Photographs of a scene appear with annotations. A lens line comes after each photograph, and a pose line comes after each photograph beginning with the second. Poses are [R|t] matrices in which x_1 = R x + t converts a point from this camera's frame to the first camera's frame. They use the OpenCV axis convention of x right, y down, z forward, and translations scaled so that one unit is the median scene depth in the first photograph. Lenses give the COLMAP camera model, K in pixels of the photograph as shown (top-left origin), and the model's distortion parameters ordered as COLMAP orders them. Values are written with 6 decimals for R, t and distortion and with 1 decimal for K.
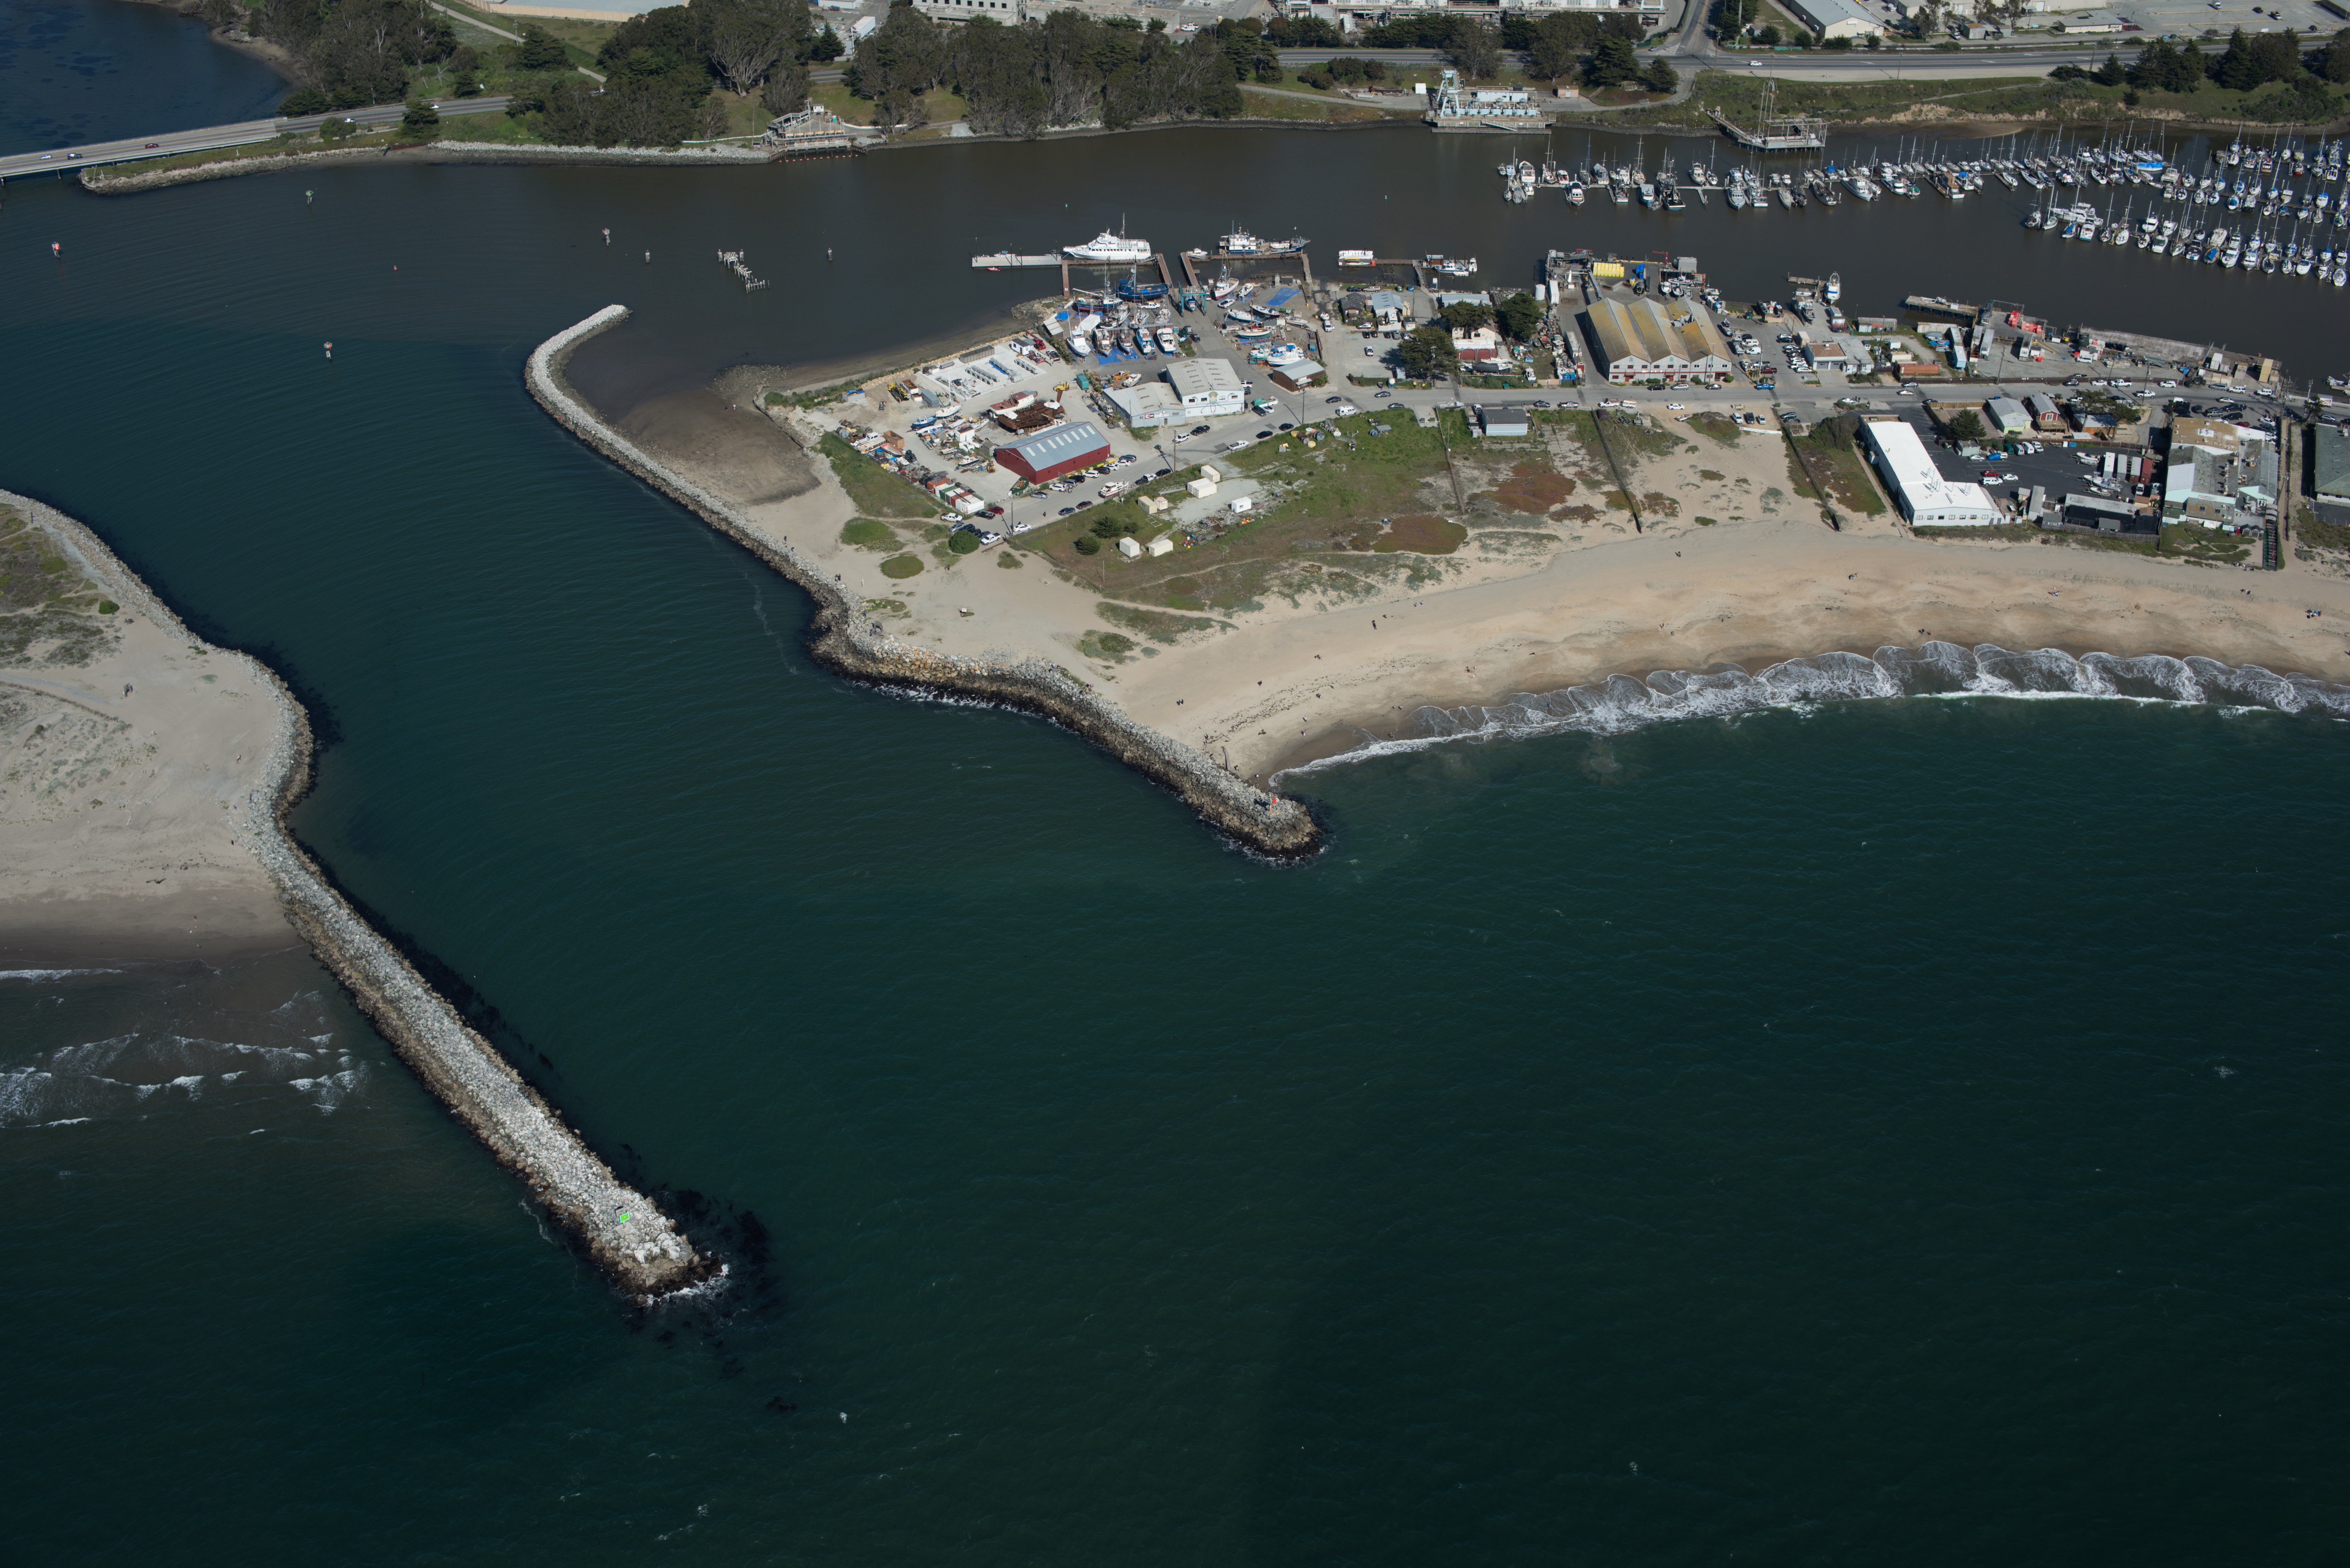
lens RADIAL K [[2716.6, 0, 1175.0], [0, 2716.6, 784.0], [0, 0, 1]] dist [-0.126518, 0.150471]
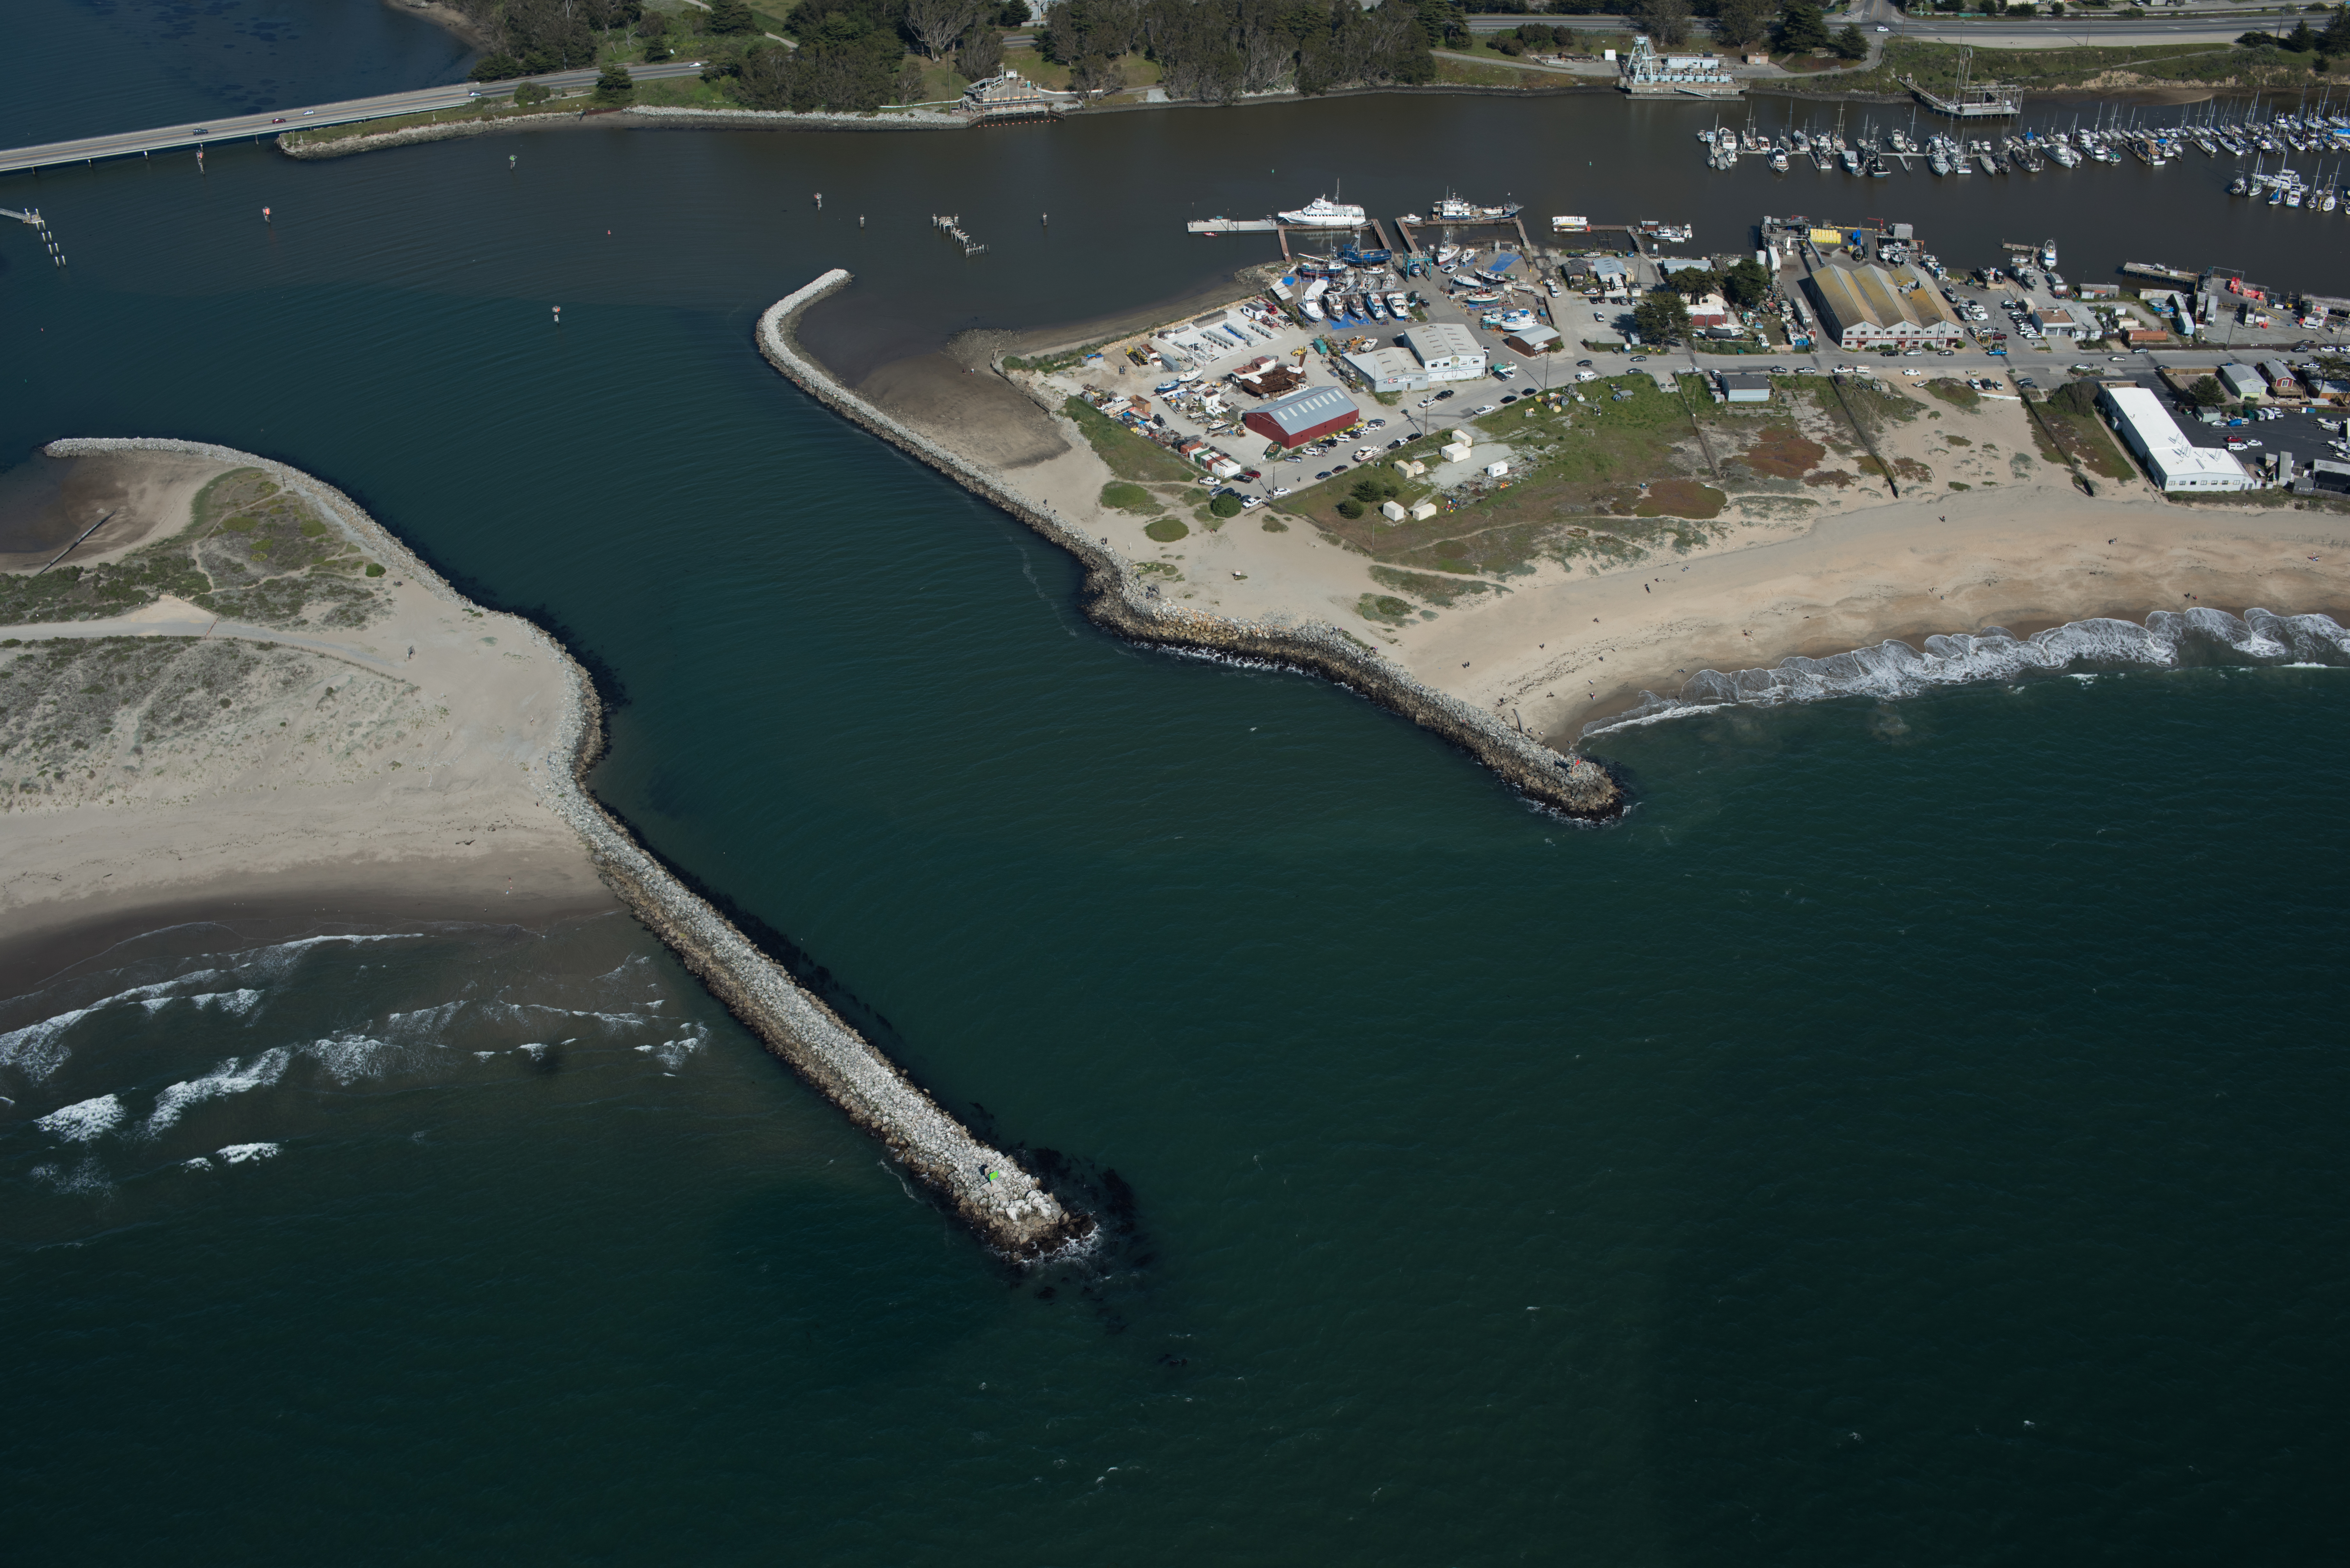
lens RADIAL K [[2716.6, 0, 1175.0], [0, 2716.6, 784.0], [0, 0, 1]] dist [-0.126518, 0.150471]
pose [[0.999960, 0.000450, -0.008915, -0.080189], [-0.000353, 0.999940, 0.010916, 0.002496], [0.008919, -0.010912, 0.999901, -0.003823]]
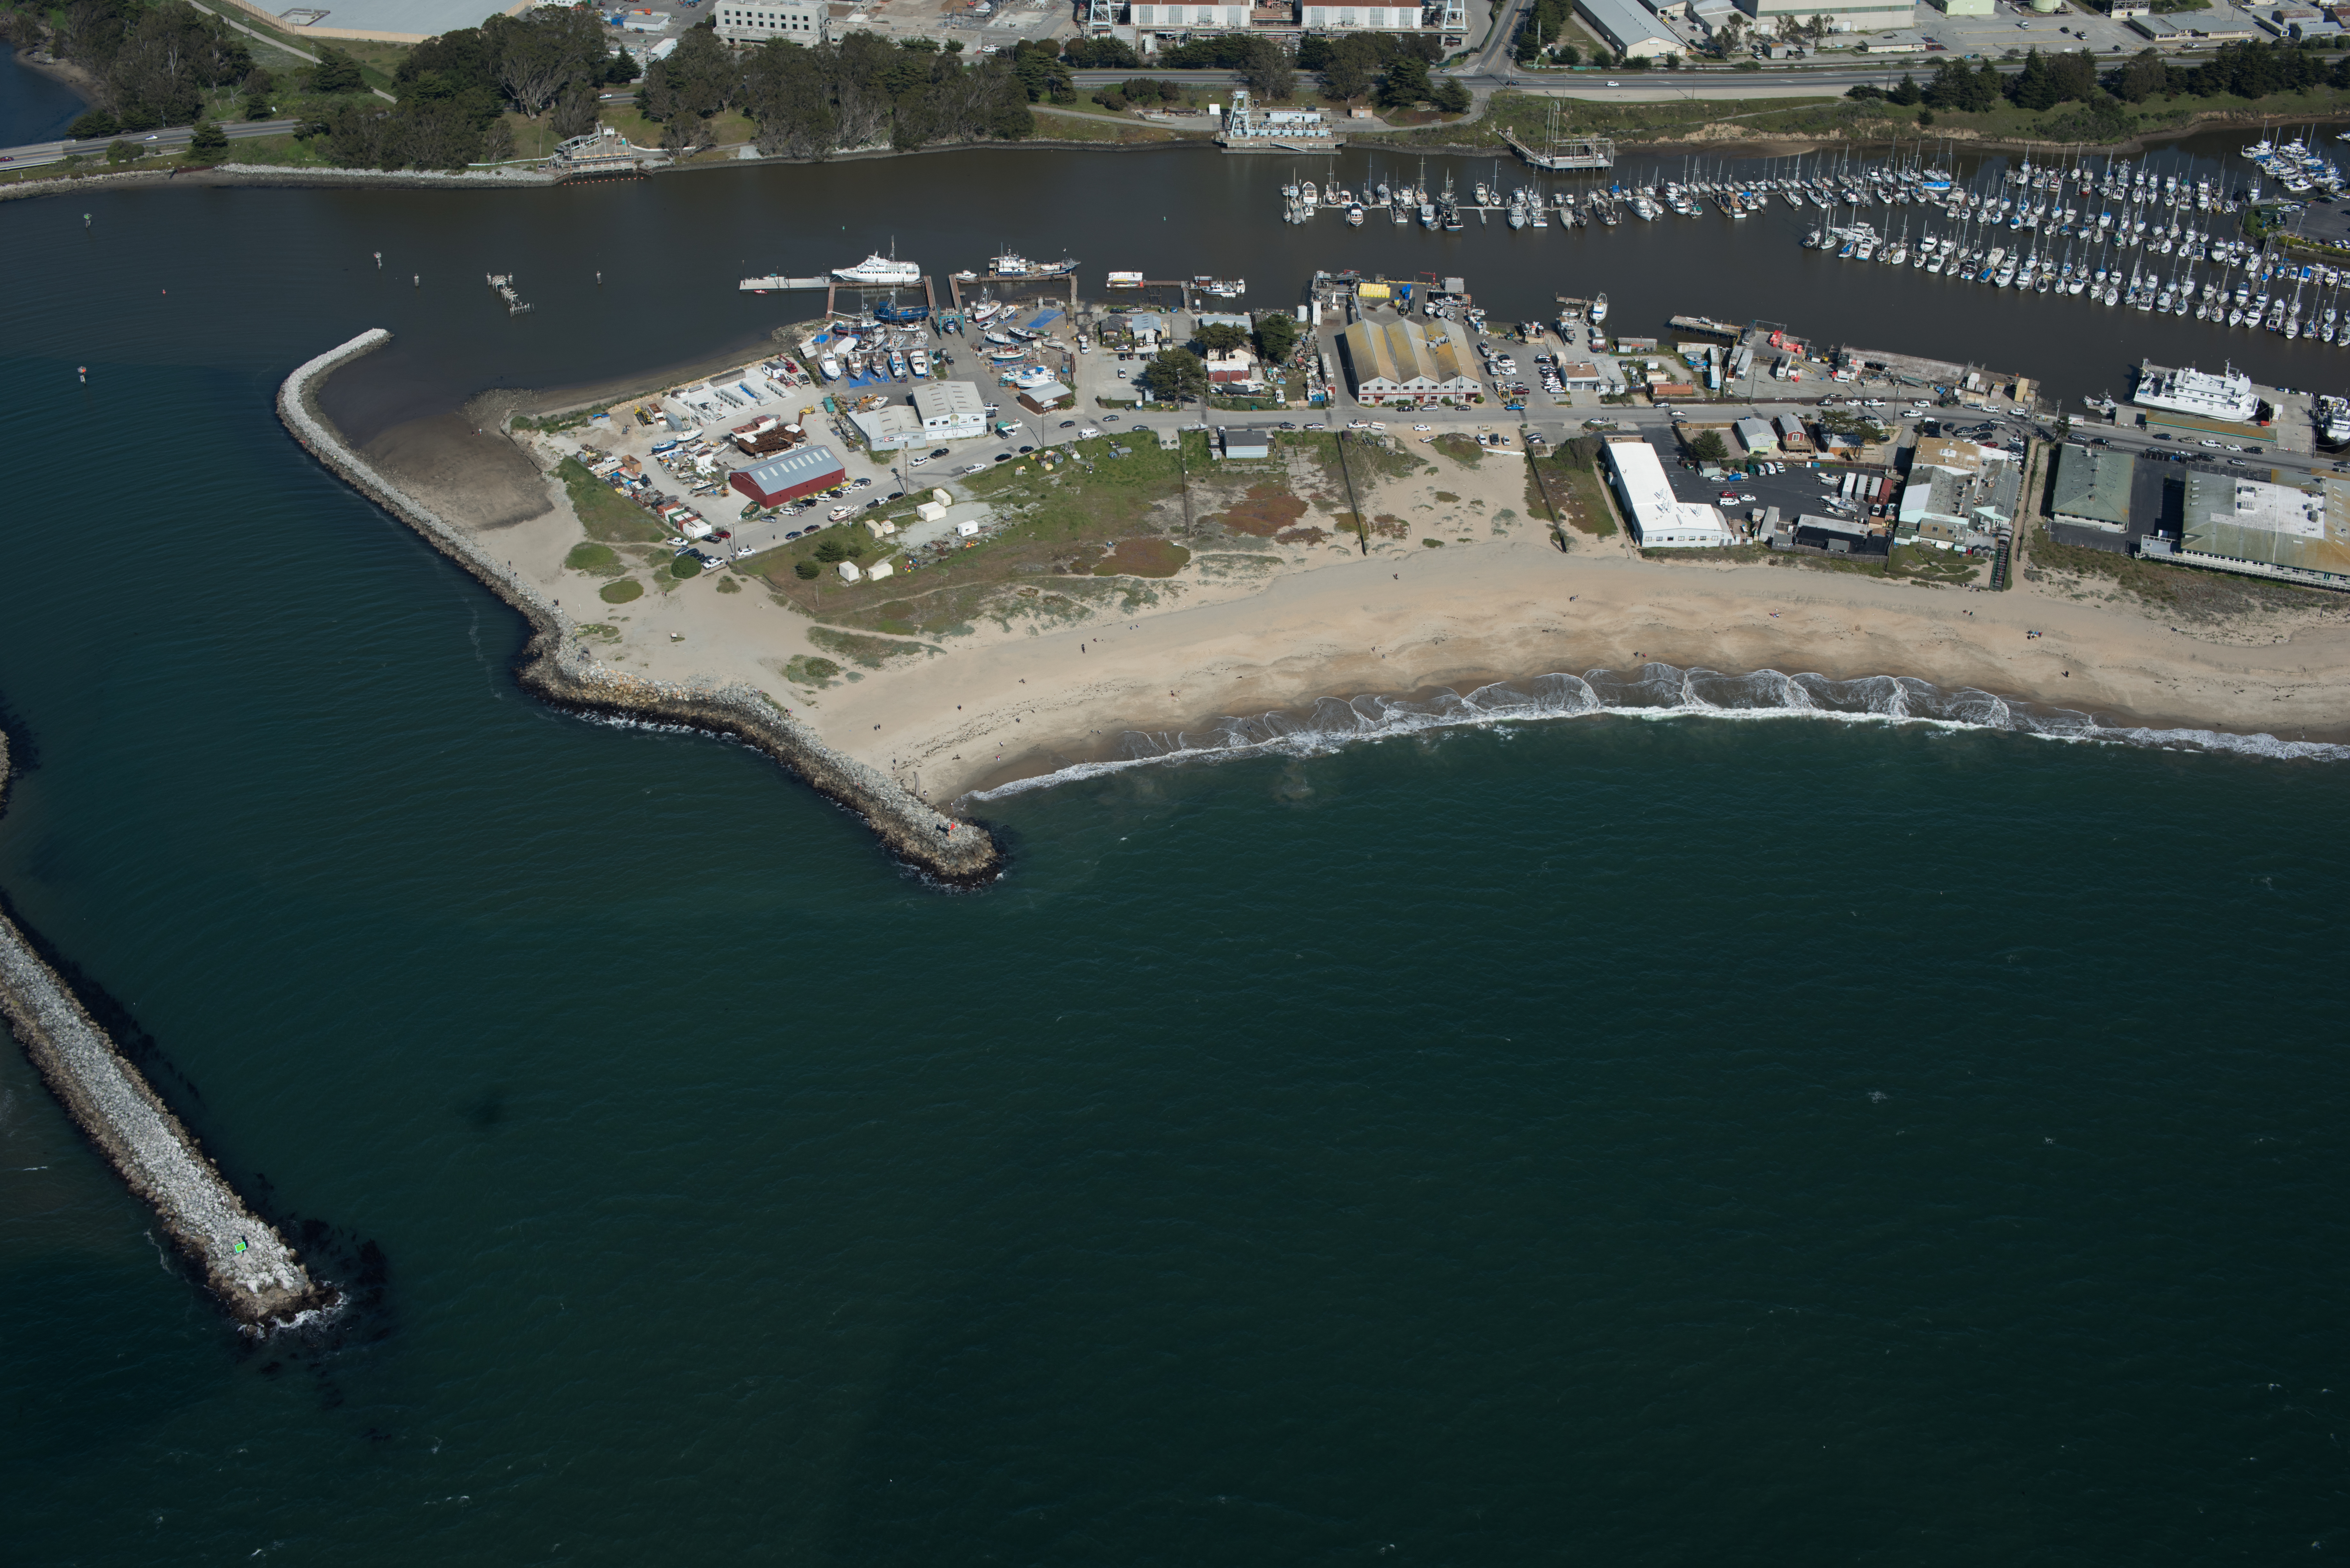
lens RADIAL K [[2716.6, 0, 1175.0], [0, 2716.6, 784.0], [0, 0, 1]] dist [-0.126518, 0.150471]
pose [[0.999893, -0.002380, 0.014440, 0.080181], [0.002472, 0.999977, -0.006377, -0.002203], [-0.014424, 0.006412, 0.999875, 0.002459]]
